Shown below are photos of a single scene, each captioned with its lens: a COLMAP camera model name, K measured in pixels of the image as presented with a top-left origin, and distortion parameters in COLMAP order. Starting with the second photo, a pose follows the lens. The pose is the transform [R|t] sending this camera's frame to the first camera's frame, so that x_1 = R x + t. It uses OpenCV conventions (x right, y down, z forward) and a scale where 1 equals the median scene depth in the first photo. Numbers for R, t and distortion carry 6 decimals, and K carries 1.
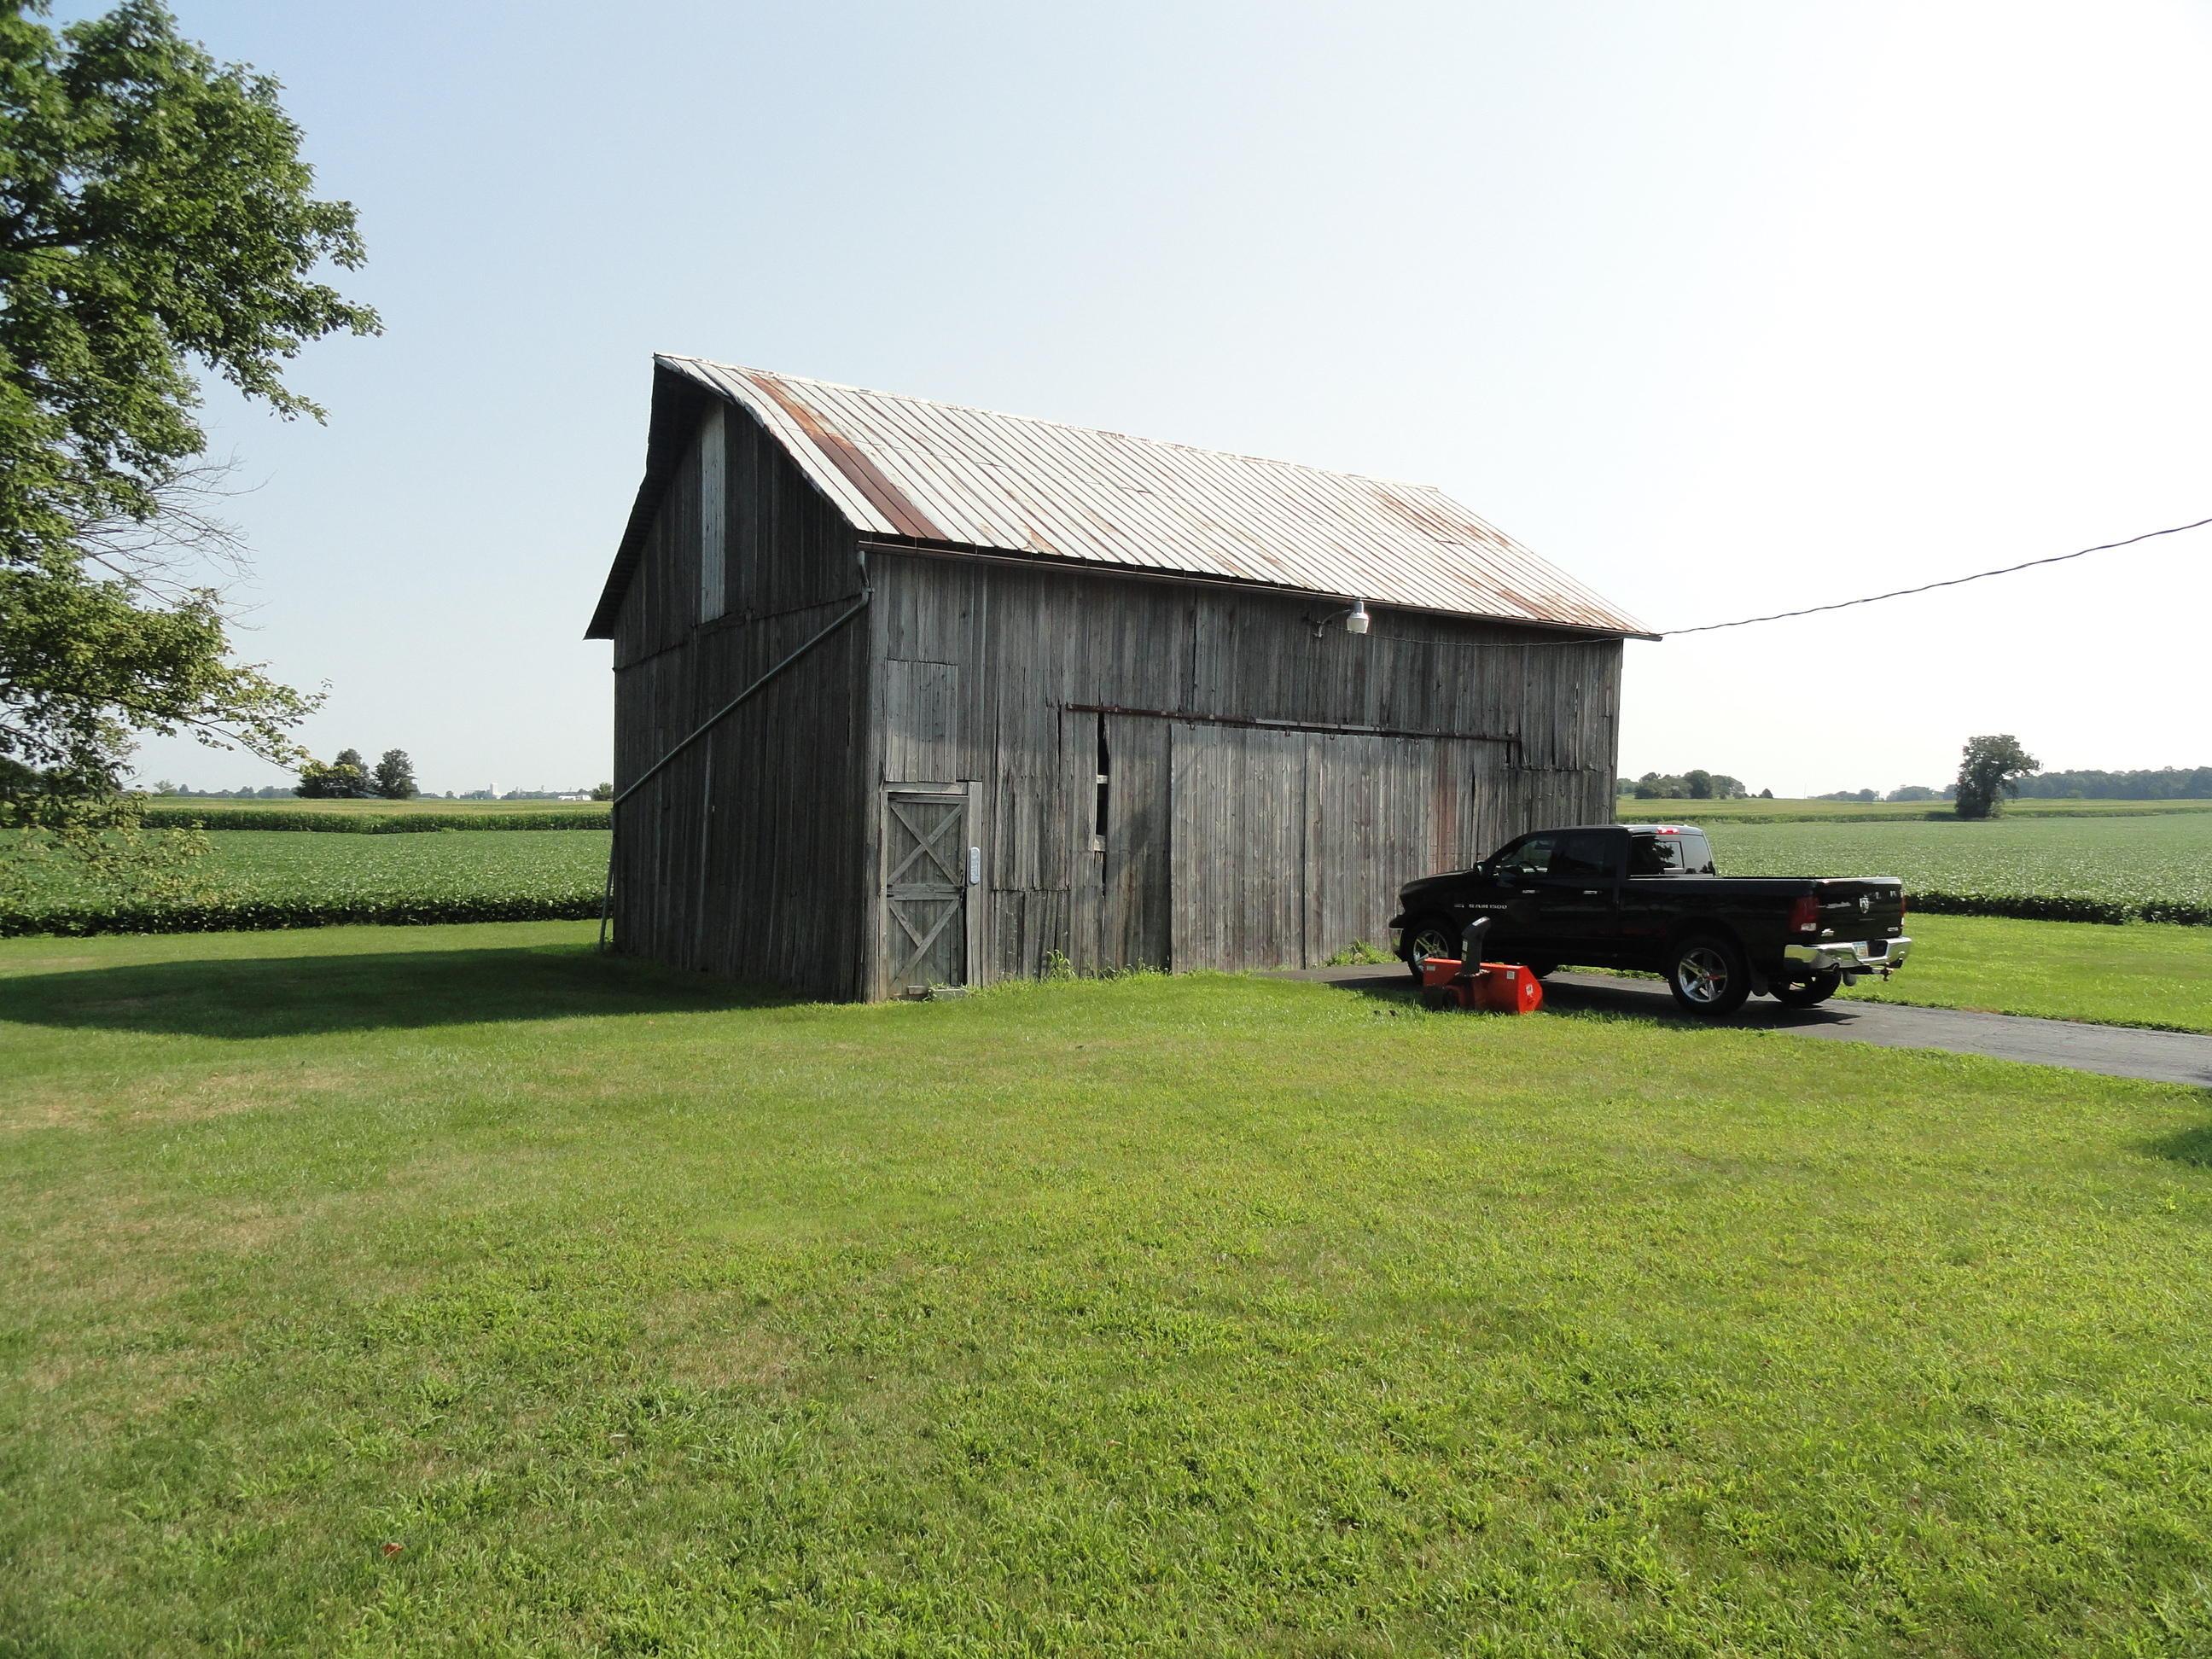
lens RADIAL K [[1547.1, 0, 1105.0], [0, 1547.1, 822.7], [0, 0, 1]] dist [0.003857, 0.001392]
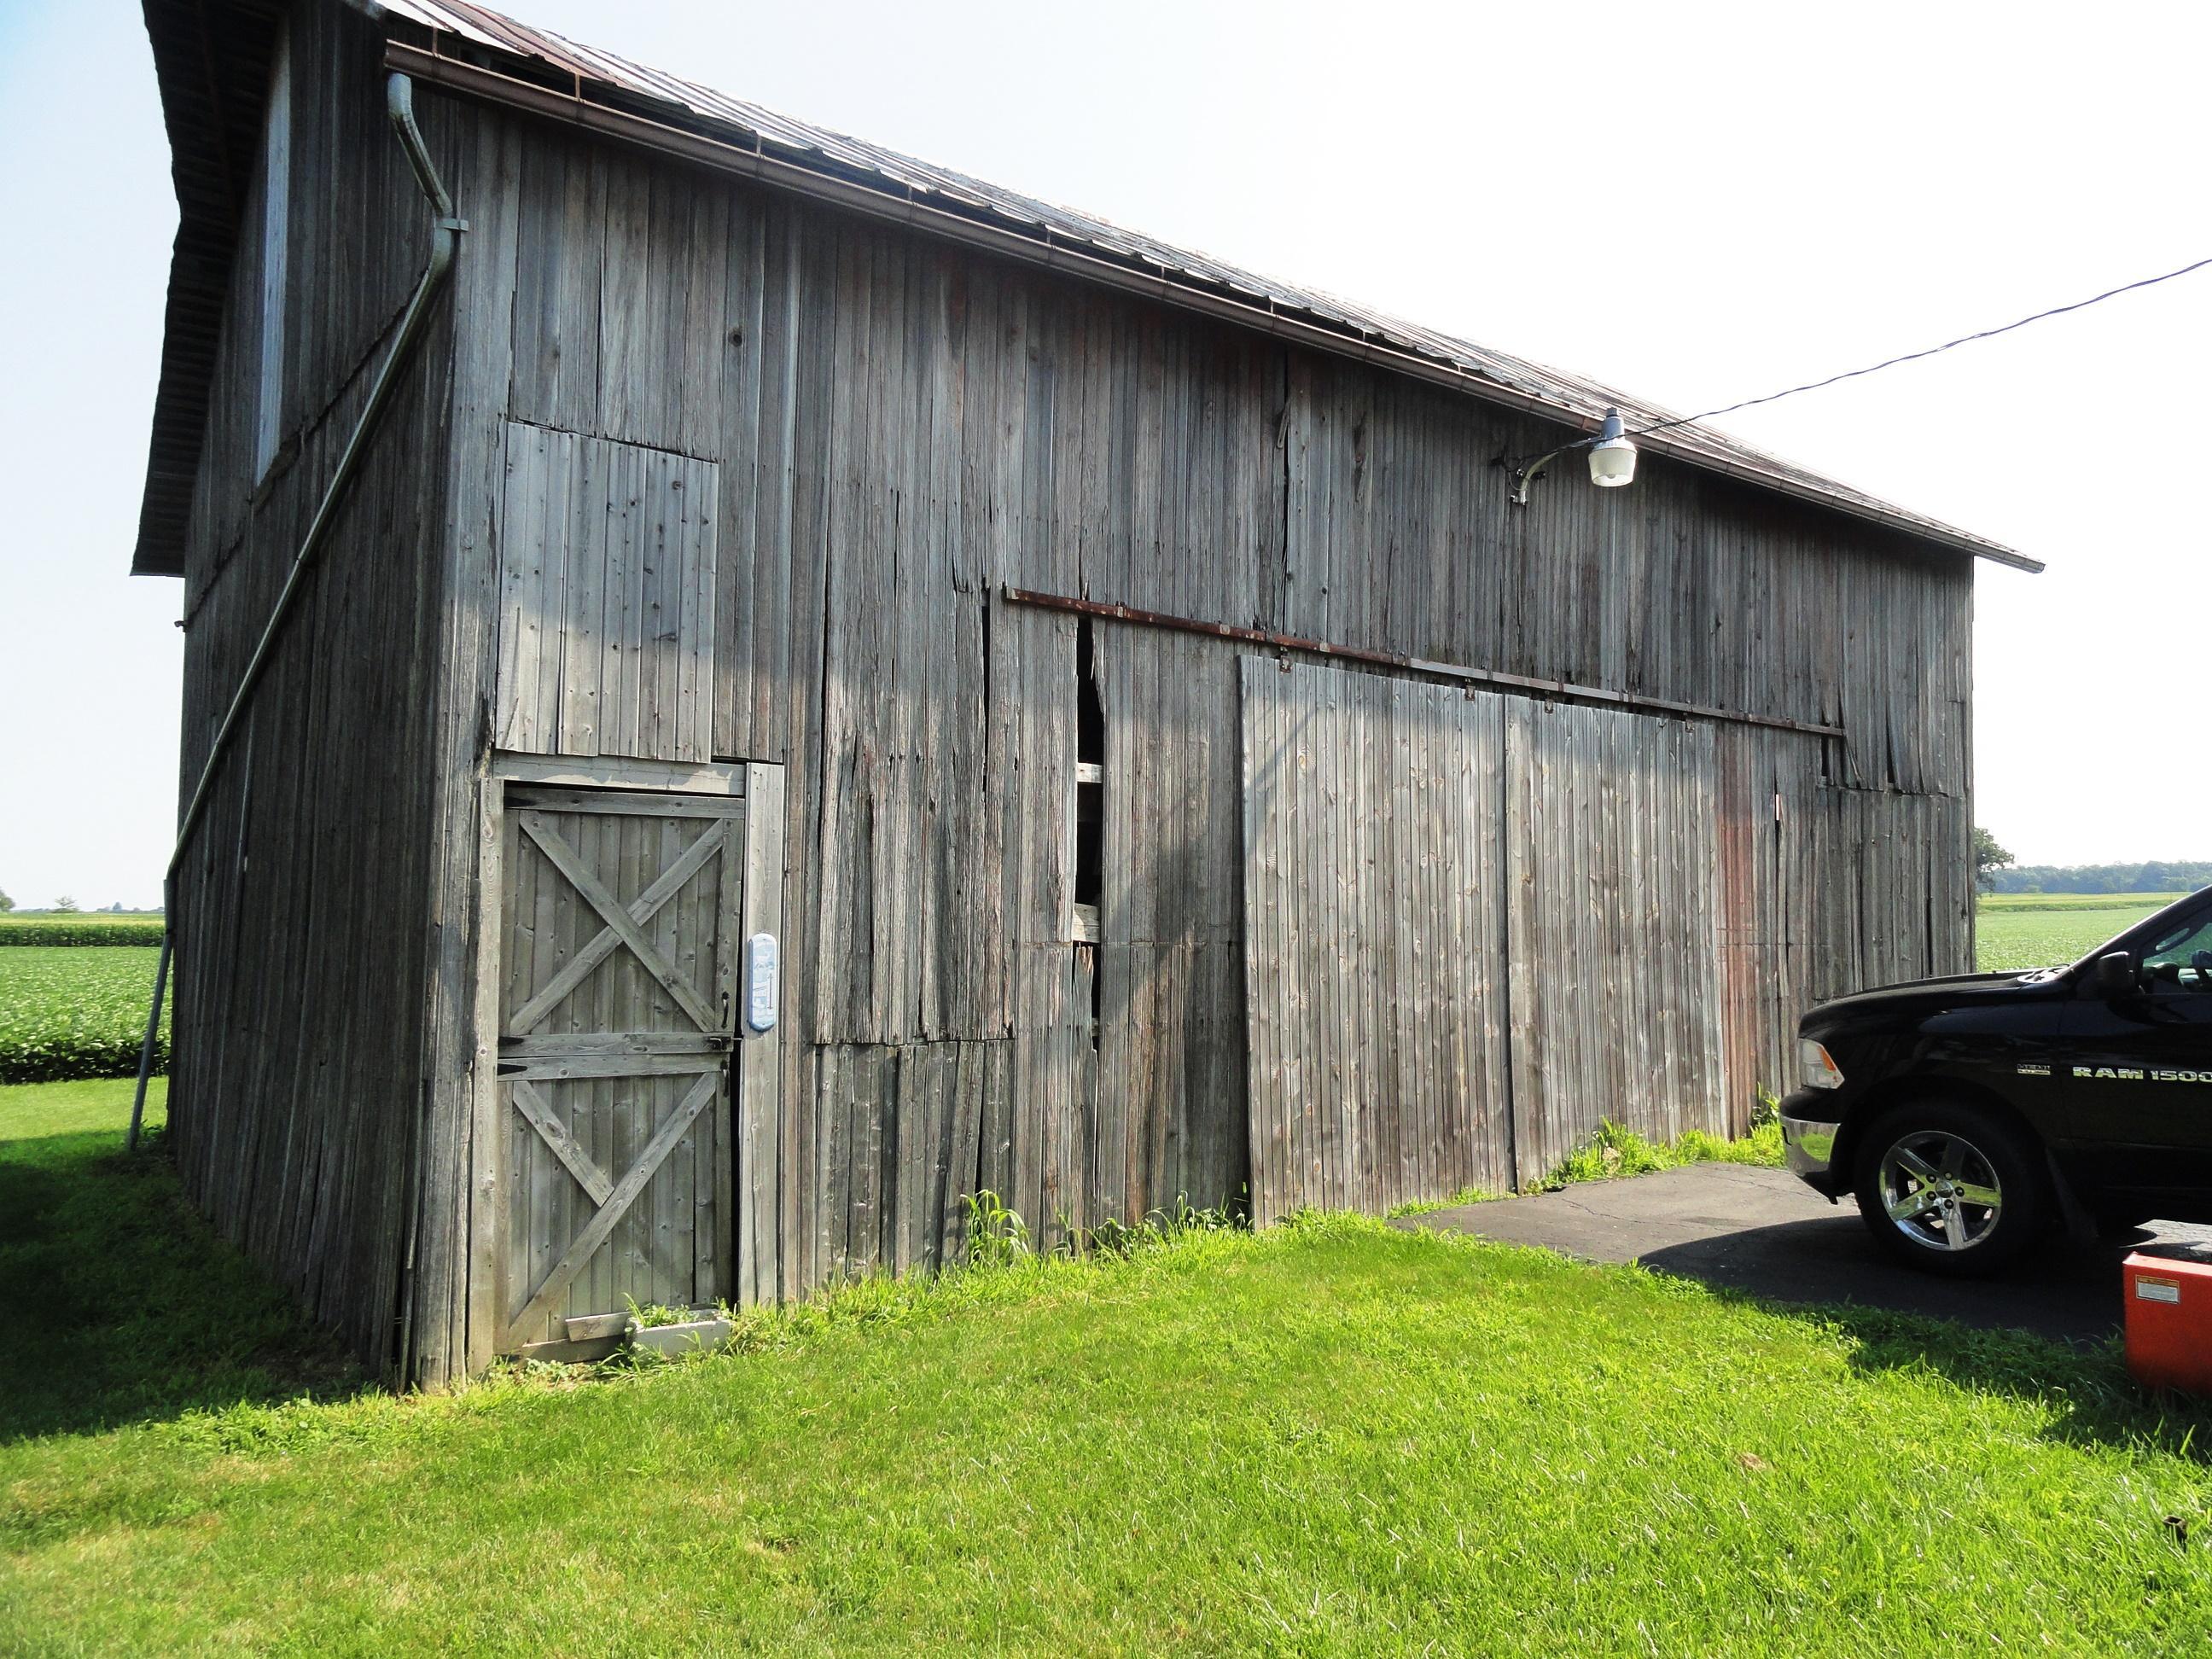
lens RADIAL K [[1547.1, 0, 1108.1], [0, 1547.1, 826.7], [0, 0, 1]] dist [0.003857, 0.001392]
pose [[0.999455, -0.010067, 0.031441, -0.009971], [0.012137, 0.997722, -0.066354, 0.014914], [-0.030702, 0.066700, 0.997301, 0.571855]]
